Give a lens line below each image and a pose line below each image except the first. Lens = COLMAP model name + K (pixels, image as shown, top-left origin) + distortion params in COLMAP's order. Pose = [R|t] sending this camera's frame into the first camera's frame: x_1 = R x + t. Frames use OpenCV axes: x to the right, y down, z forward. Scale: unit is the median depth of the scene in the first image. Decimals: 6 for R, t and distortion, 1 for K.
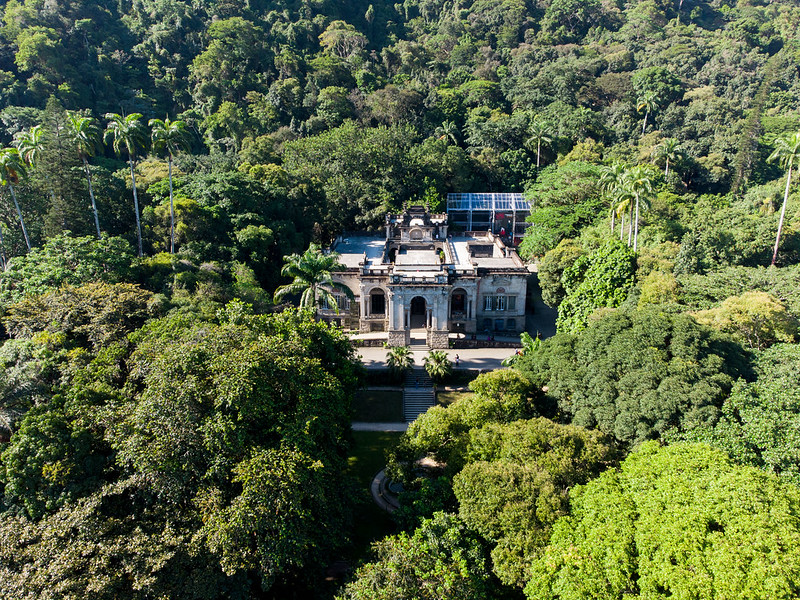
lens RADIAL K [[628.2, 0, 399.6], [0, 628.2, 300.3], [0, 0, 1]] dist [0.017526, 0.006777]
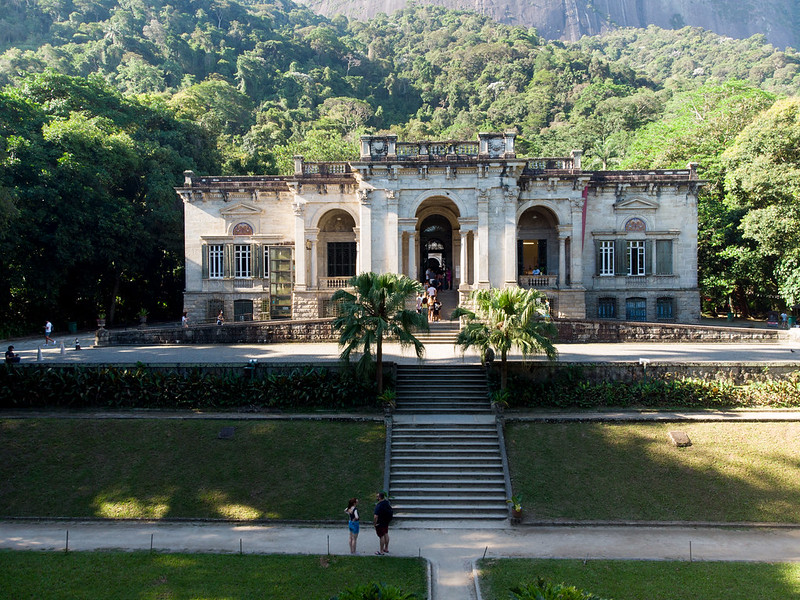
lens RADIAL K [[628.2, 0, 400.8], [0, 628.2, 297.0], [0, 0, 1]] dist [0.017526, 0.006777]
pose [[0.999570, -0.012068, -0.026742, 0.016287], [0.004409, 0.962921, -0.269747, 0.141999], [0.029006, 0.269513, 0.962560, 0.607801]]
